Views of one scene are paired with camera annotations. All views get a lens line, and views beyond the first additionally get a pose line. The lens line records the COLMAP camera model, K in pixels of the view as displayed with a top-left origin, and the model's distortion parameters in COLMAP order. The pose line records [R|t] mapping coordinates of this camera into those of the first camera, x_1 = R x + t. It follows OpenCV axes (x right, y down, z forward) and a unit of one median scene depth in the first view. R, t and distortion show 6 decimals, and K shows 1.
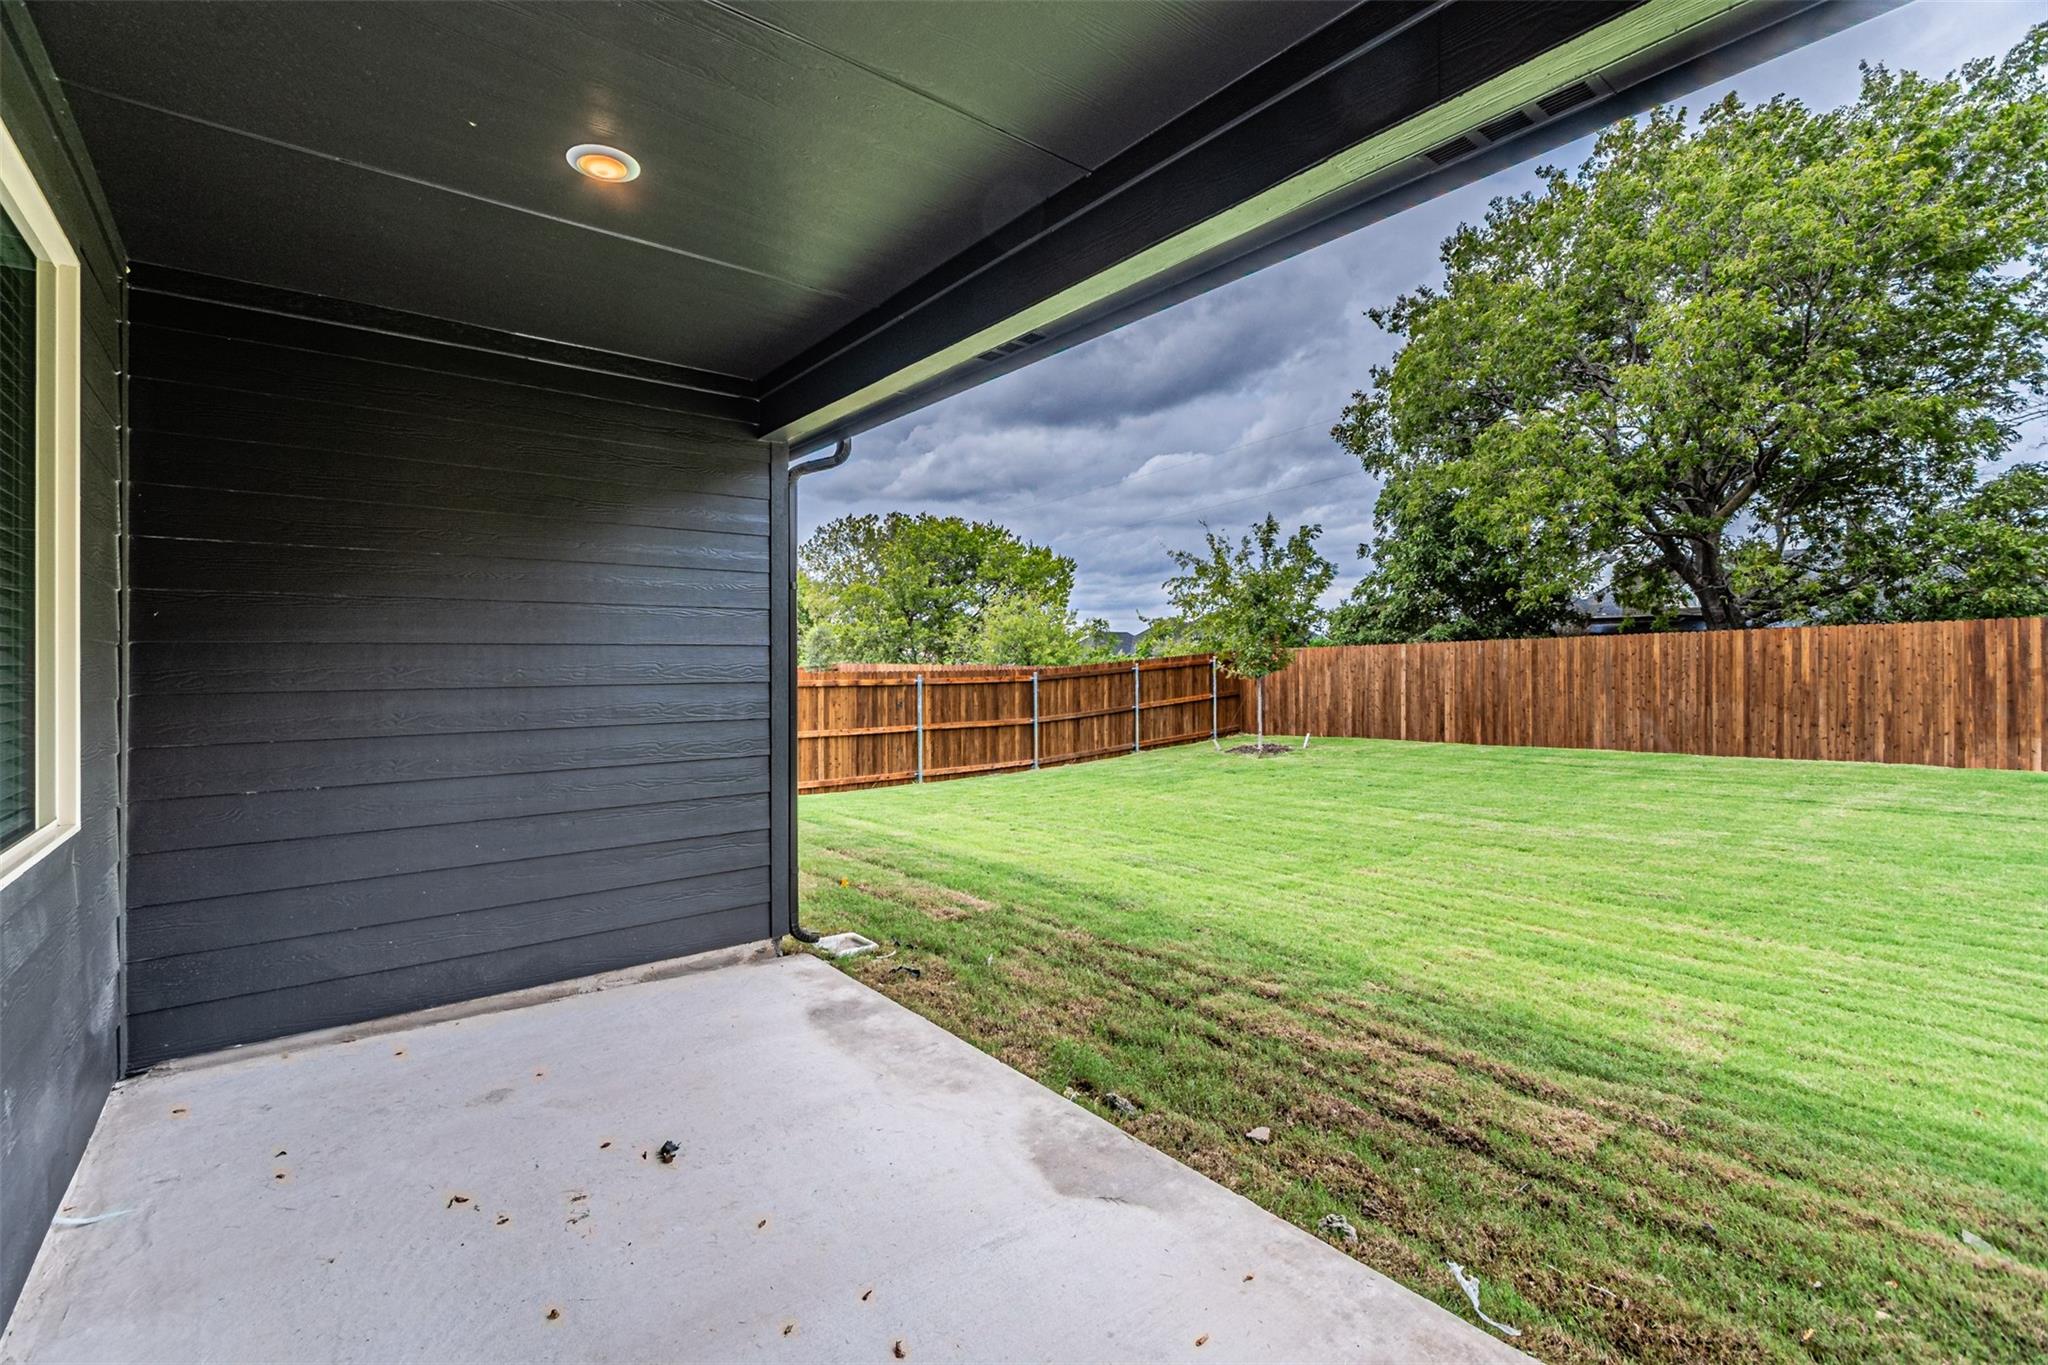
lens RADIAL K [[908.1, 0, 1012.6], [0, 908.1, 663.0], [0, 0, 1]] dist [0.001763, -0.000331]
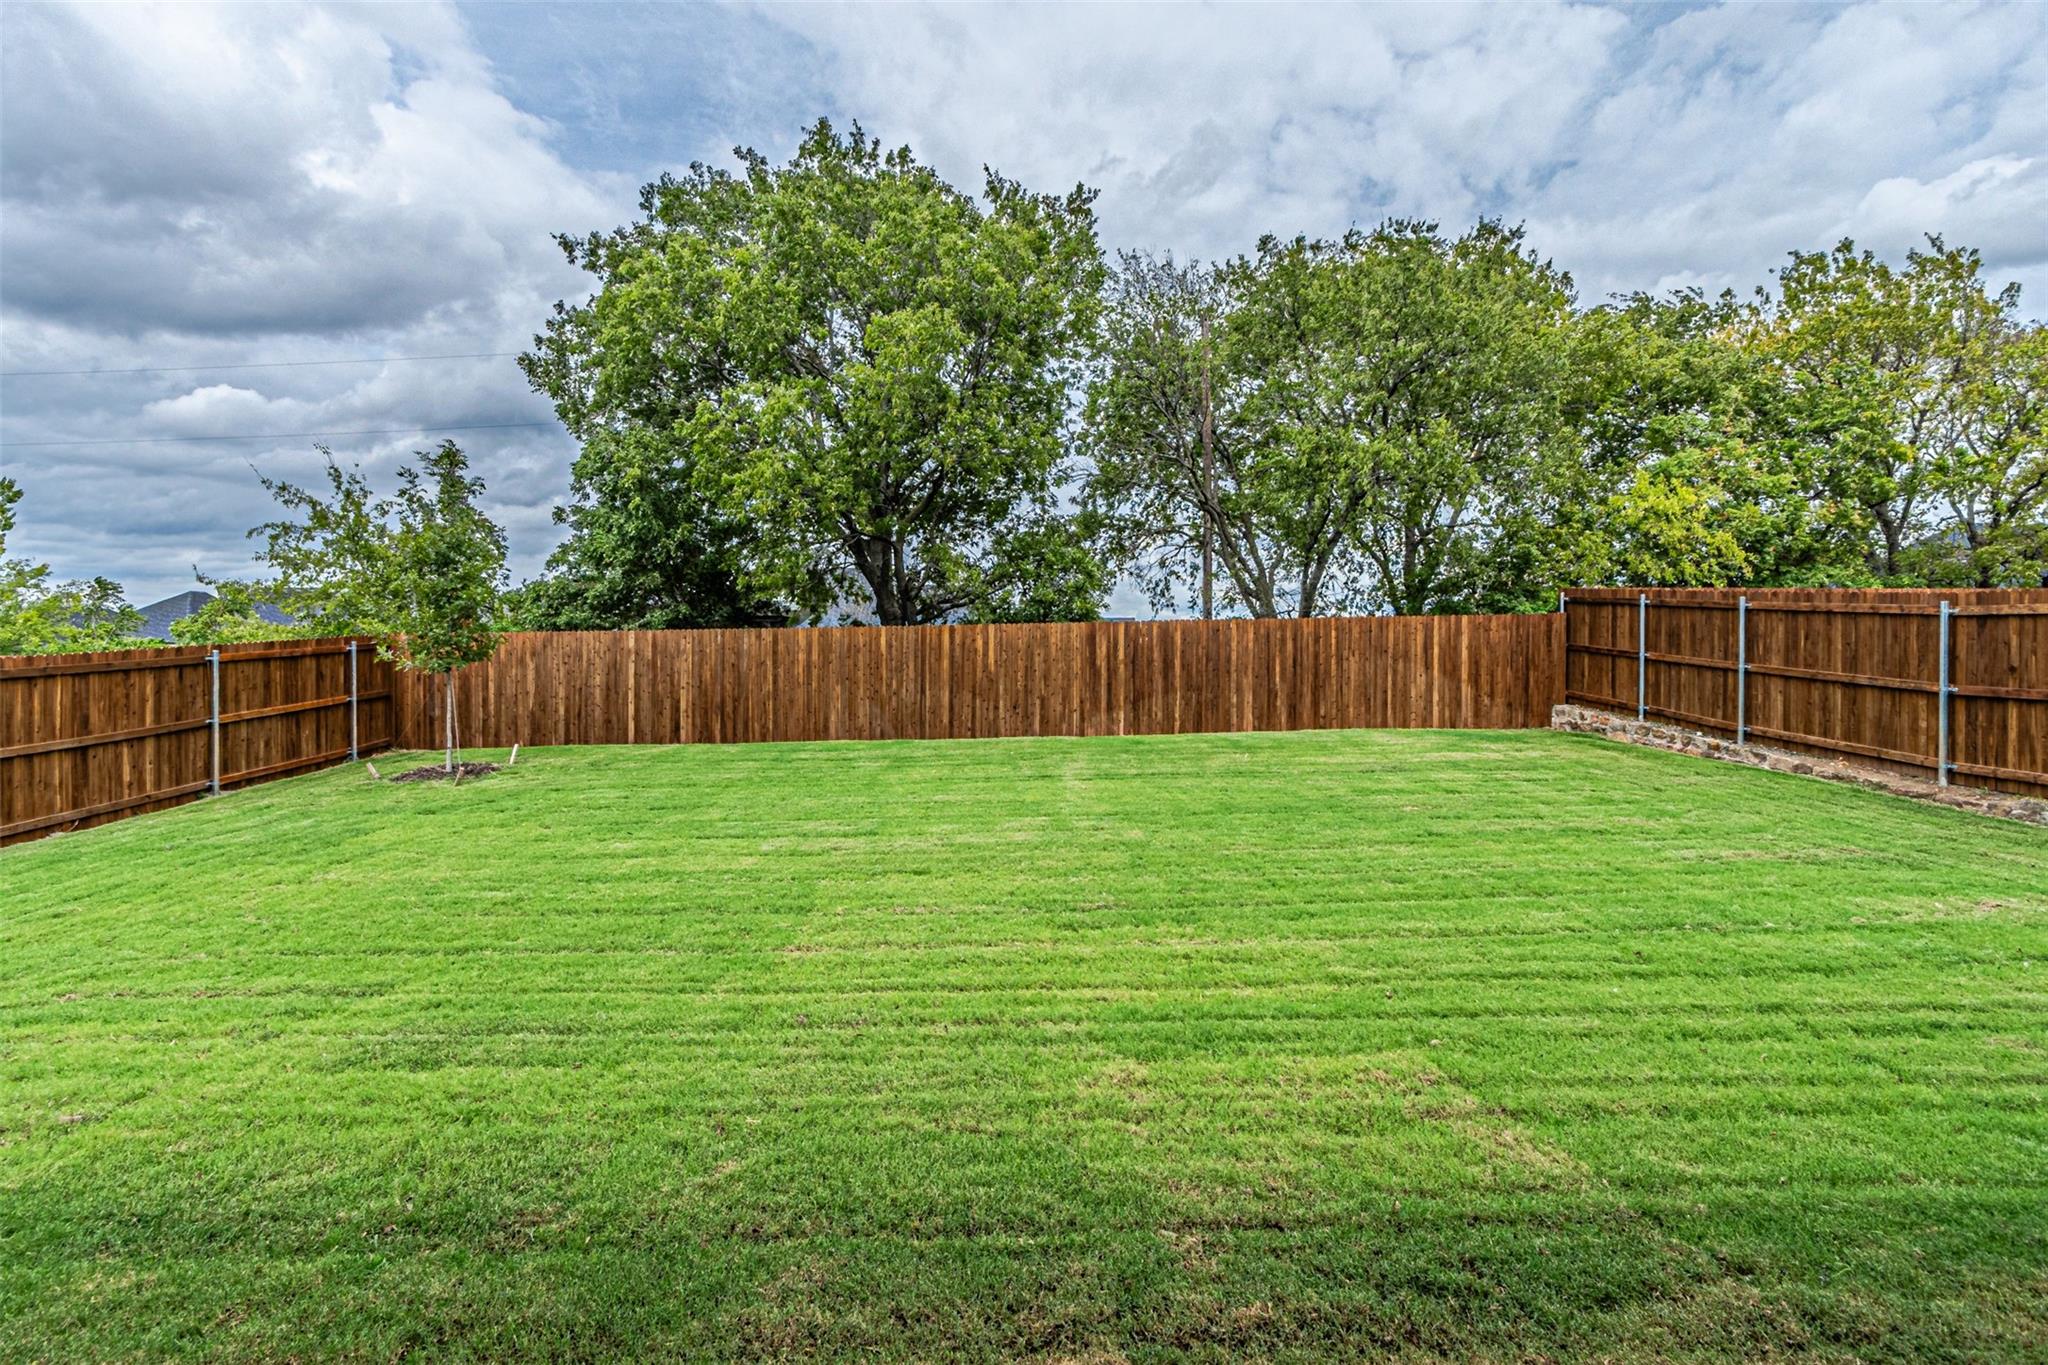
lens RADIAL K [[845.6, 0, 919.7], [0, 845.6, 660.3], [0, 0, 1]] dist [-0.000052, -0.000098]
pose [[0.604406, 0.003847, 0.796667, -0.033567], [-0.005210, 0.999986, -0.000876, 0.005852], [-0.796659, -0.003621, 0.604418, 0.295855]]
